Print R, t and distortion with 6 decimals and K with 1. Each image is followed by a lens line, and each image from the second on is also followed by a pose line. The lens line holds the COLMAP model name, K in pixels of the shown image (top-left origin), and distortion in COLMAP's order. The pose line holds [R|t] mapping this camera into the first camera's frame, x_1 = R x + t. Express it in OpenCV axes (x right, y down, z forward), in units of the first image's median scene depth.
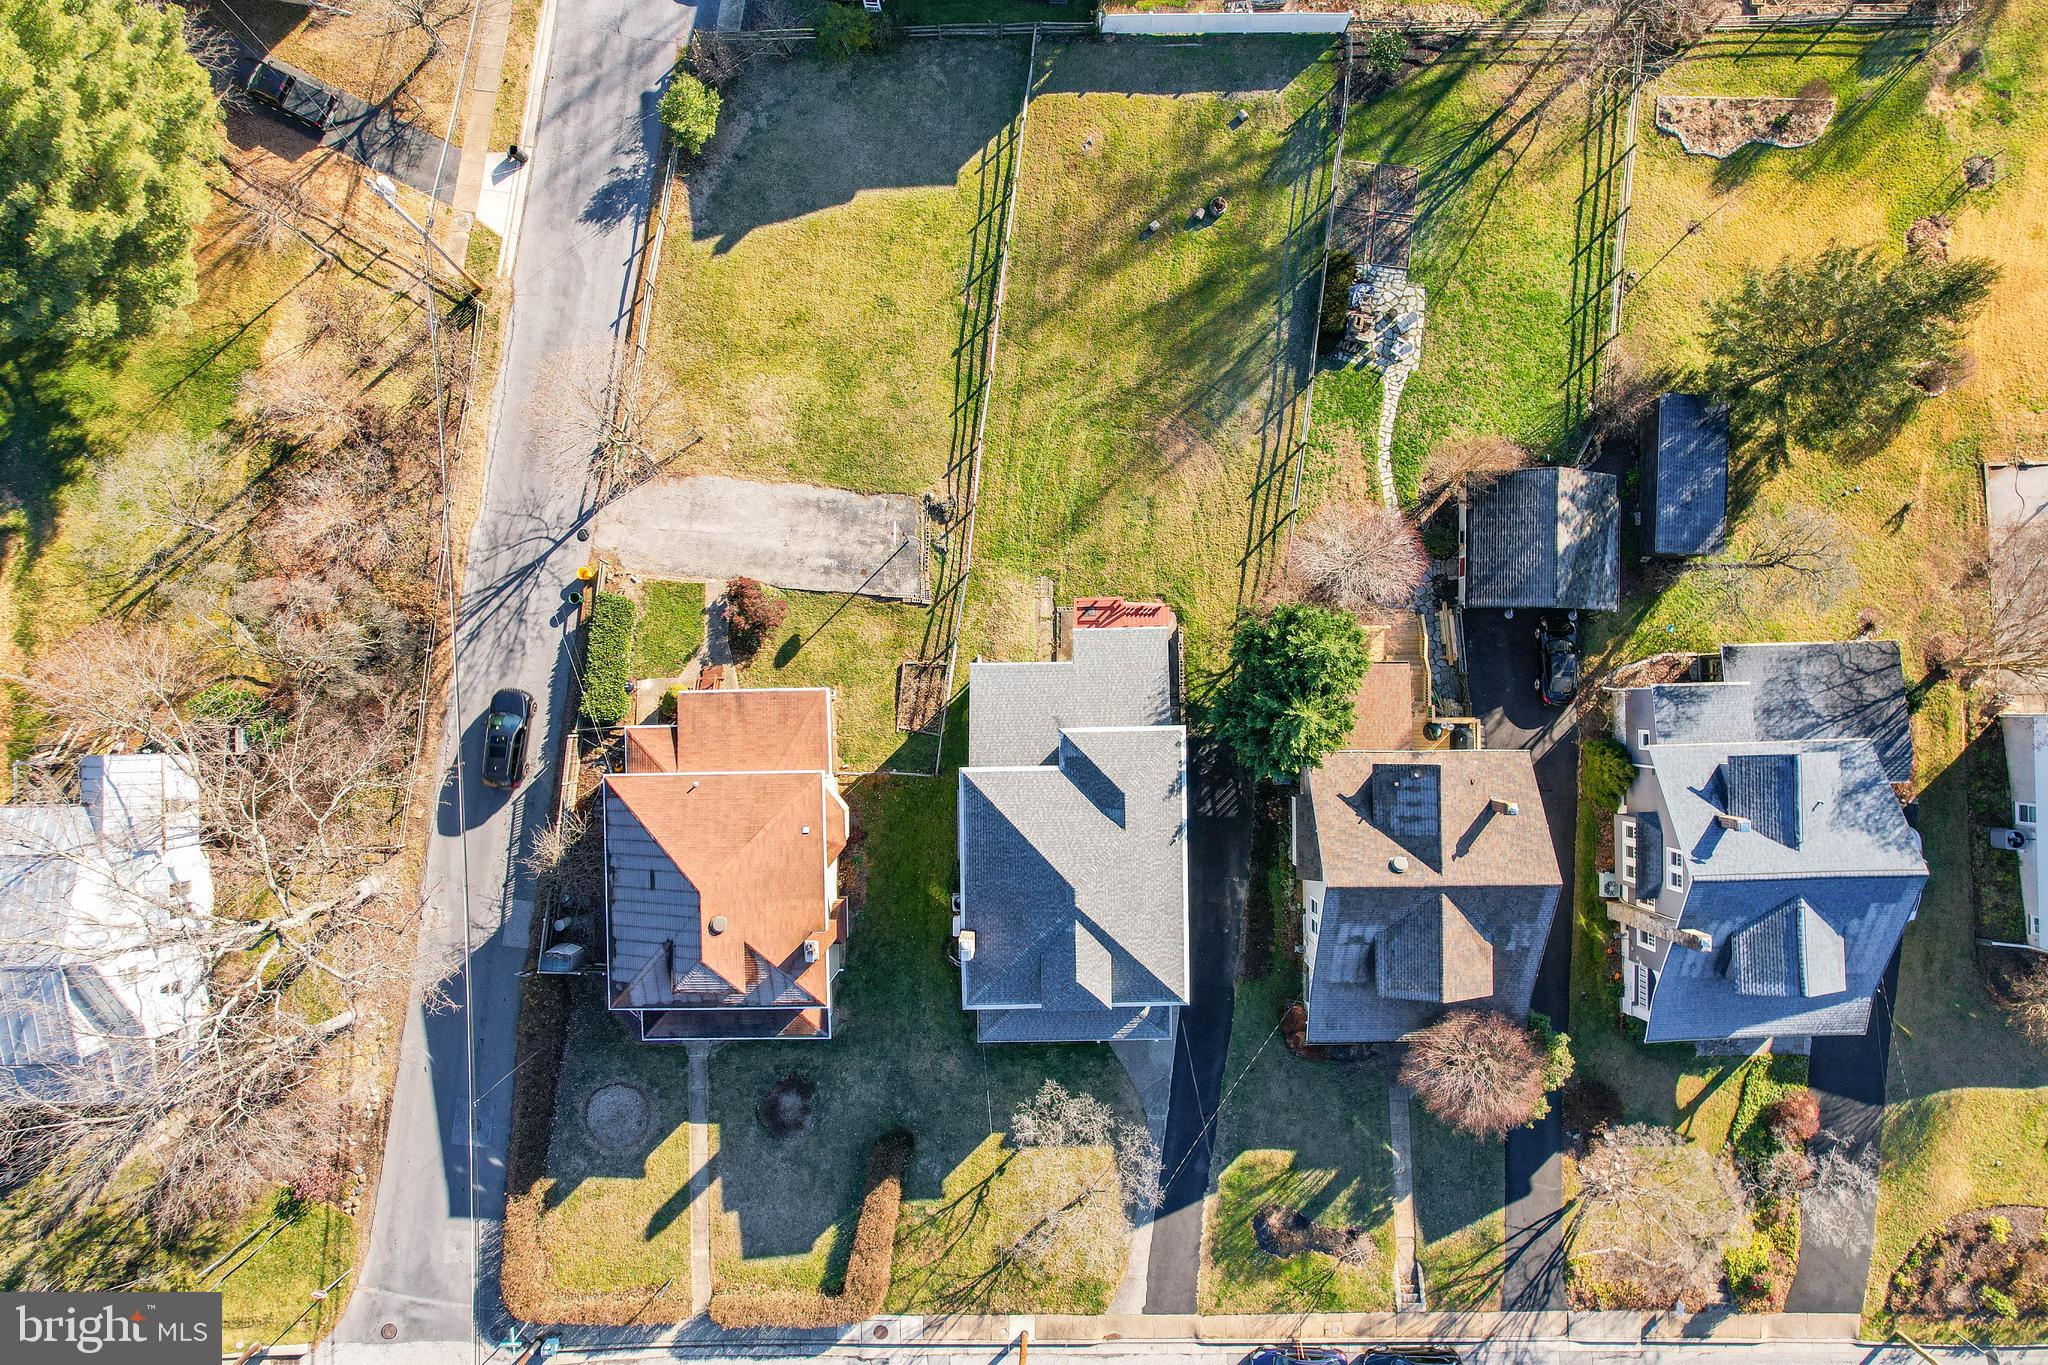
lens RADIAL K [[1311.9, 0, 1034.5], [0, 1311.9, 686.1], [0, 0, 1]] dist [-0.076565, 0.065212]
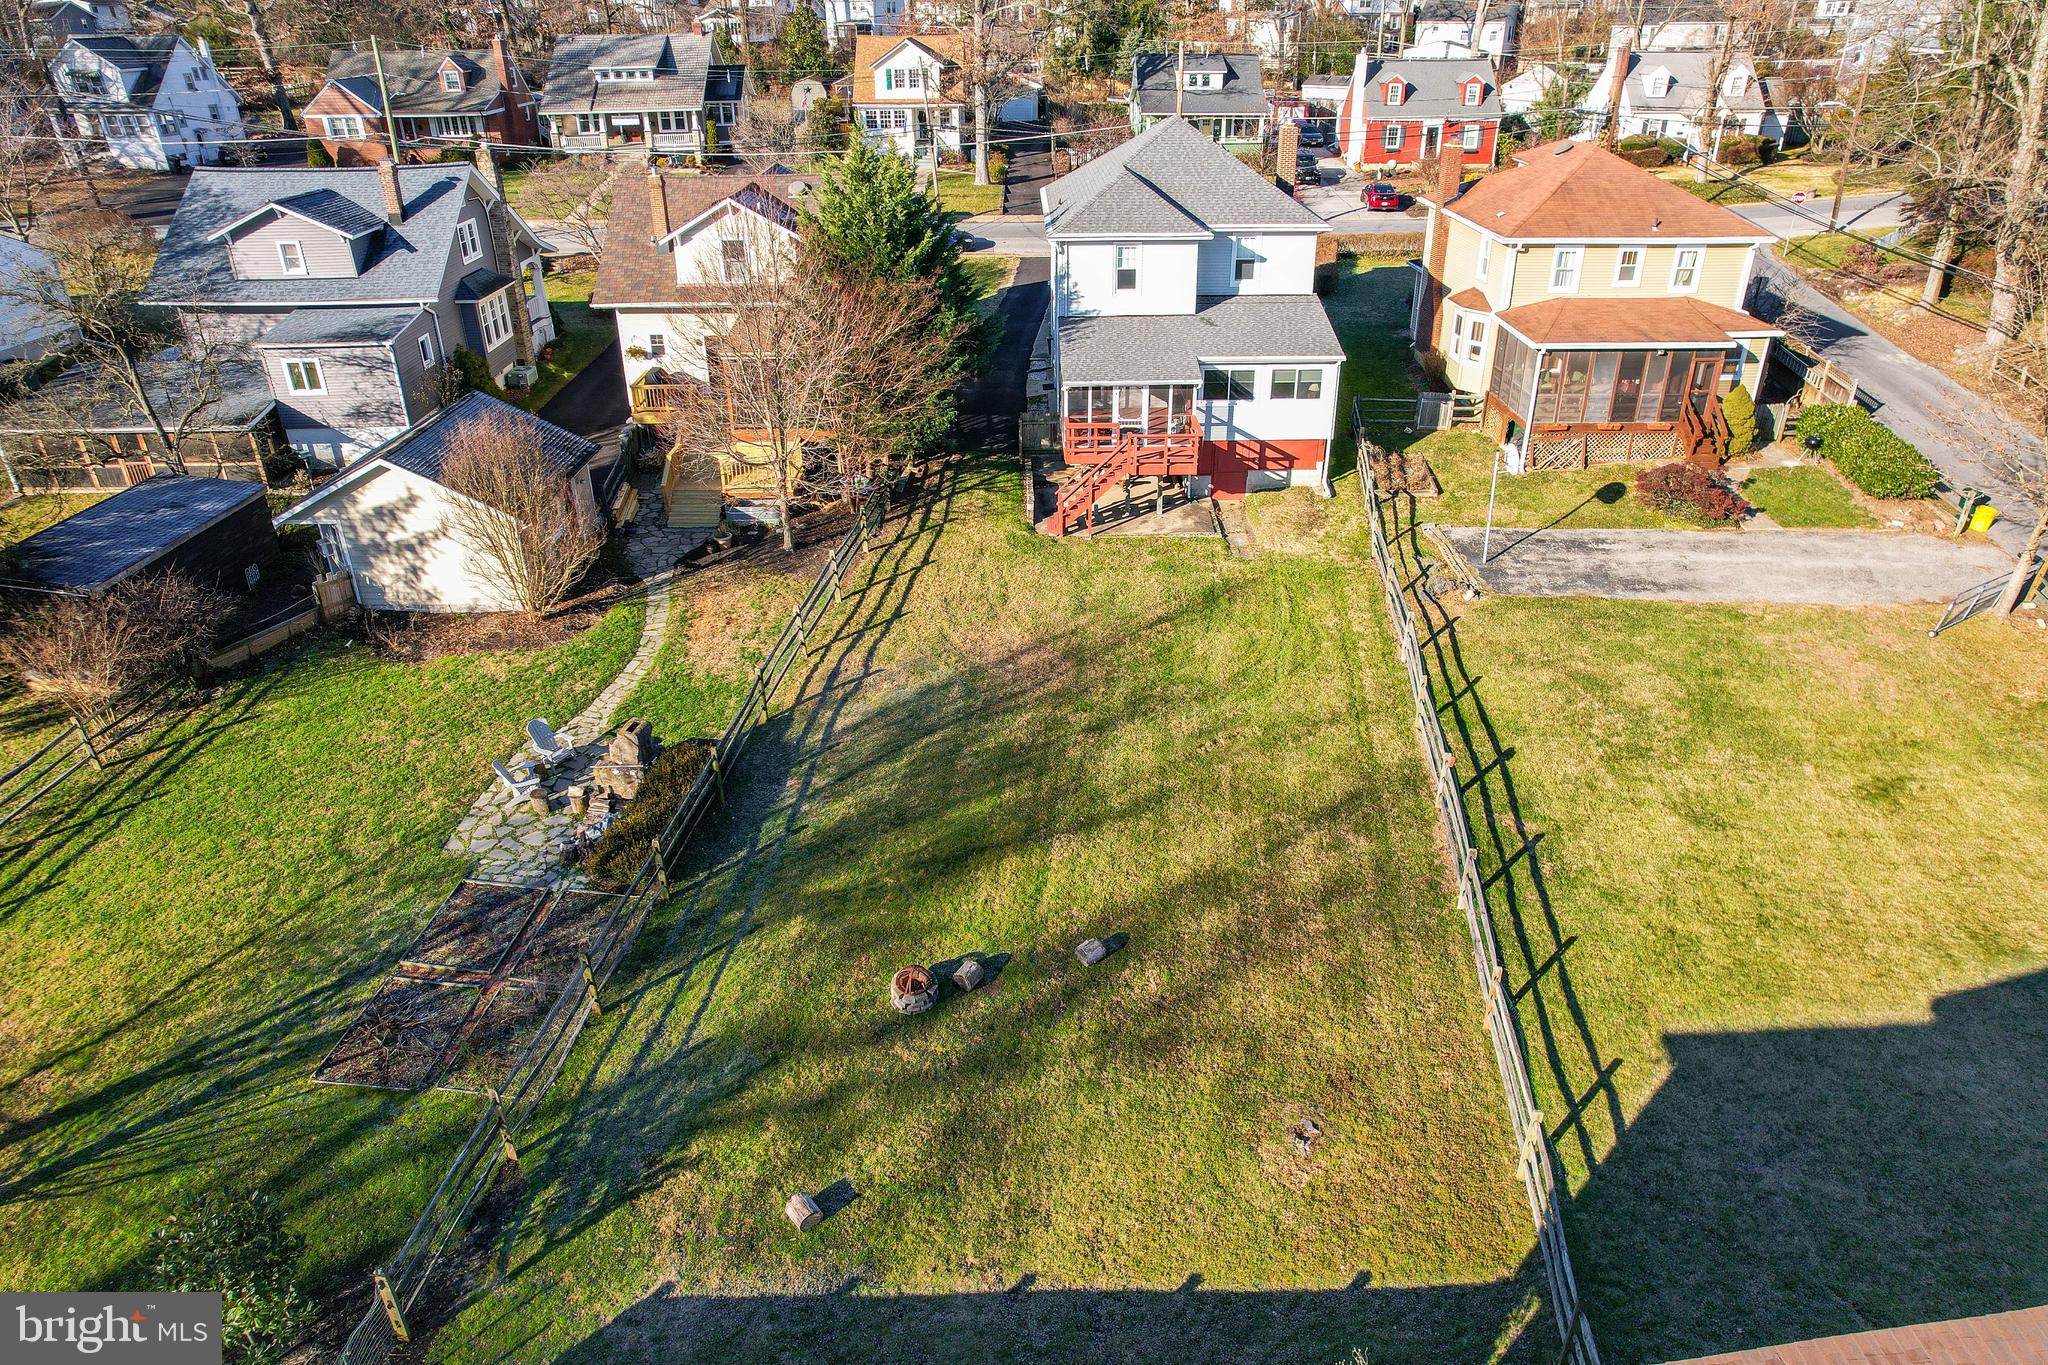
lens RADIAL K [[1308.4, 0, 1039.6], [0, 1308.4, 688.2], [0, 0, 1]] dist [-0.041187, -0.000782]
pose [[-0.999934, 0.011515, 0.000075, 0.111496], [-0.005293, -0.465439, 0.885064, -0.685925], [0.010226, 0.885005, 0.465469, 0.797223]]
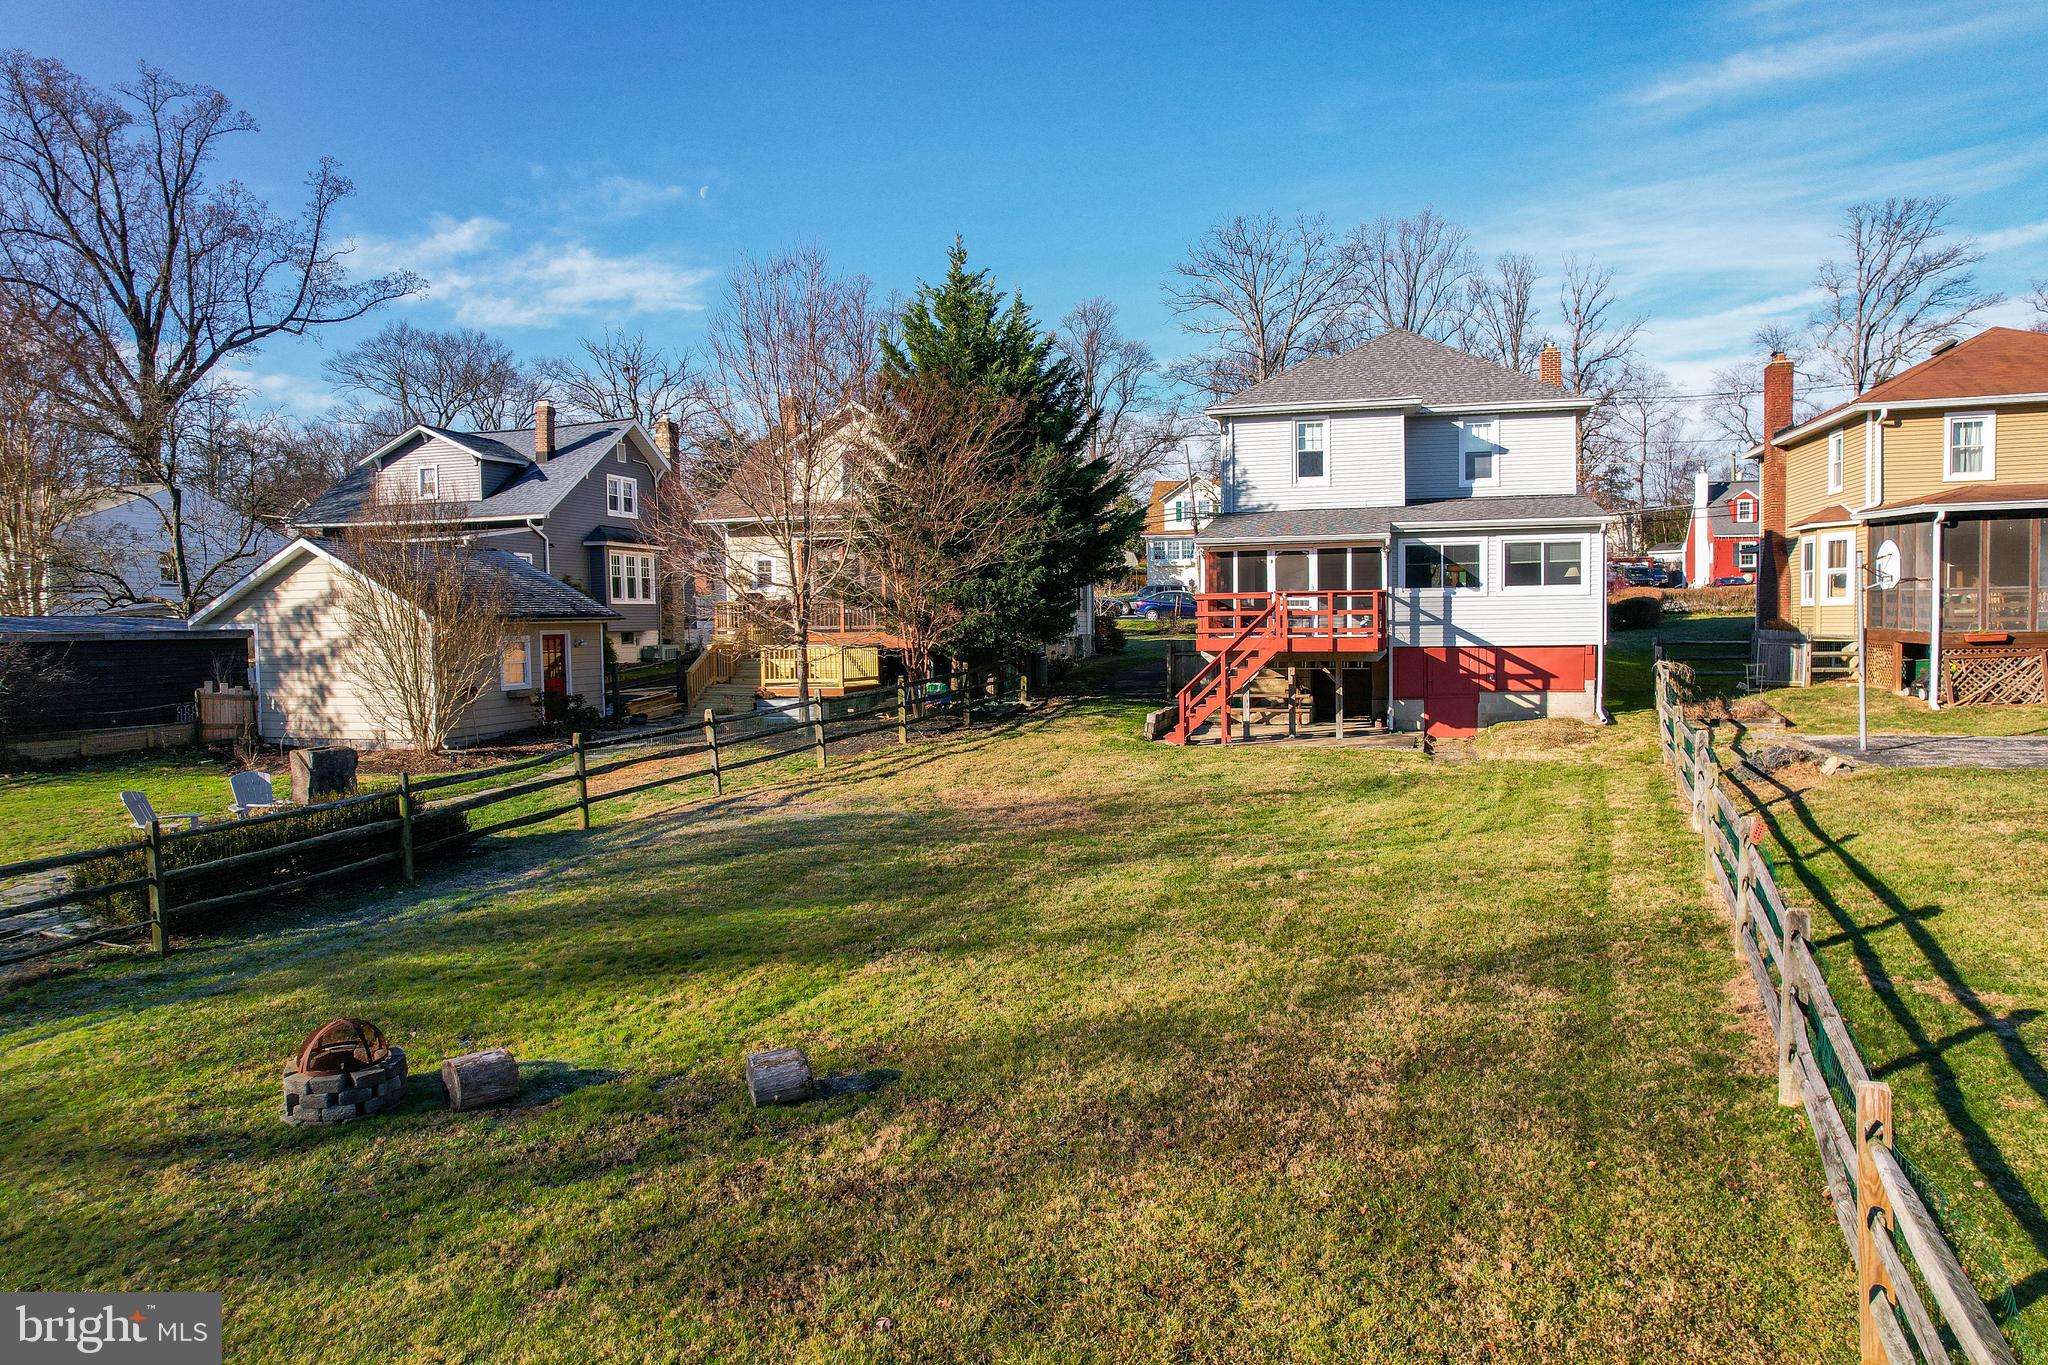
lens RADIAL K [[1311.9, 0, 1034.5], [0, 1311.9, 686.1], [0, 0, 1]] dist [-0.076565, 0.065212]
pose [[-0.959535, 0.002964, 0.281575, 0.020209], [0.281196, -0.042825, 0.958694, -0.517332], [0.014900, 0.999078, 0.040259, 0.997827]]
